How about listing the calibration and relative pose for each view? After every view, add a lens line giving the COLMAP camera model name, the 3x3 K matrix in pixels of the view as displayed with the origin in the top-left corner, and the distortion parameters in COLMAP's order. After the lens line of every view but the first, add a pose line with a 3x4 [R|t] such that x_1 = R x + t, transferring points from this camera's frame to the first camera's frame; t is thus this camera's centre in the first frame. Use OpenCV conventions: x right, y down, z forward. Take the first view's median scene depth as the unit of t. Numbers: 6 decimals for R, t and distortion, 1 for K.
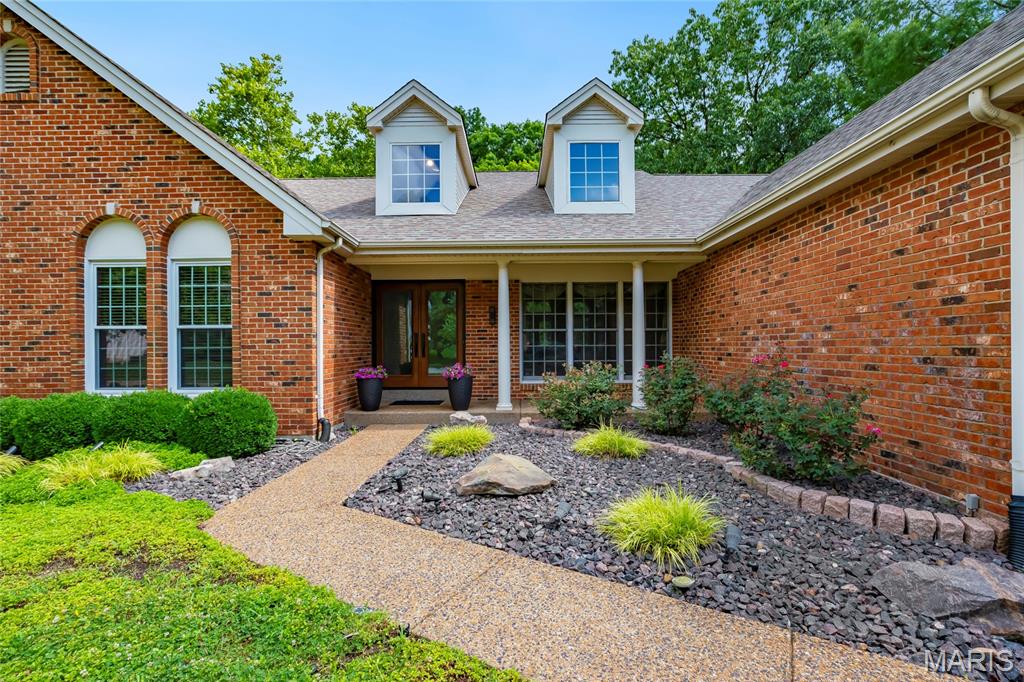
lens RADIAL K [[462.7, 0, 505.3], [0, 462.7, 338.8], [0, 0, 1]] dist [-0.010766, 0.000624]
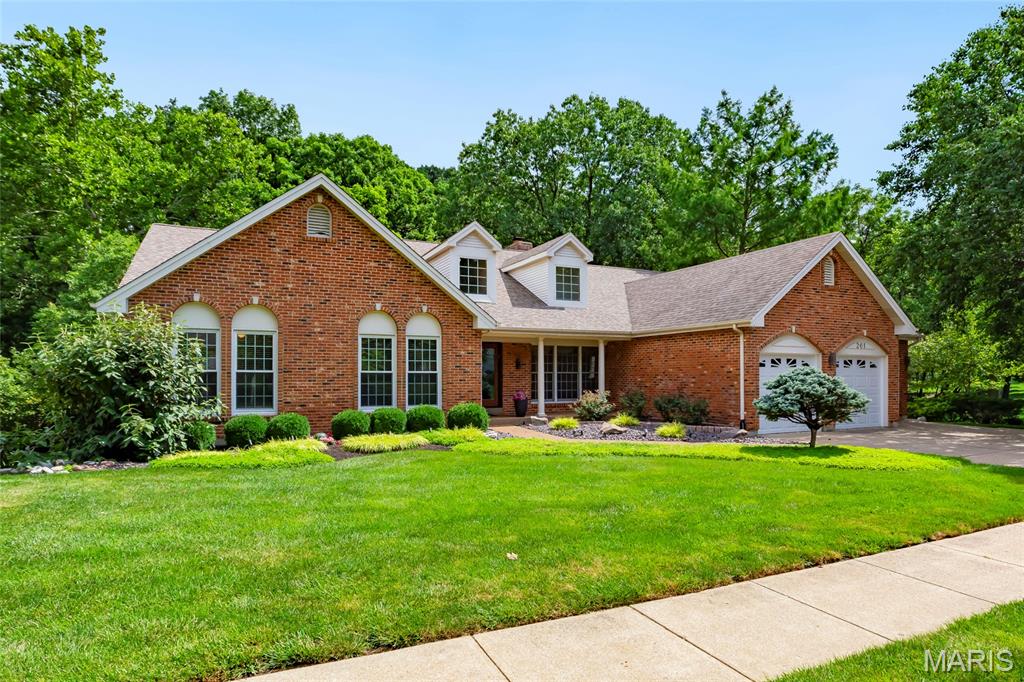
lens RADIAL K [[547.9, 0, 512.9], [0, 547.9, 345.5], [0, 0, 1]] dist [0.005397, 0.001114]
pose [[0.906991, 0.030535, 0.420041, -1.255326], [-0.012426, 0.998874, -0.045784, -0.036374], [-0.420966, 0.036306, 0.906350, -1.161249]]
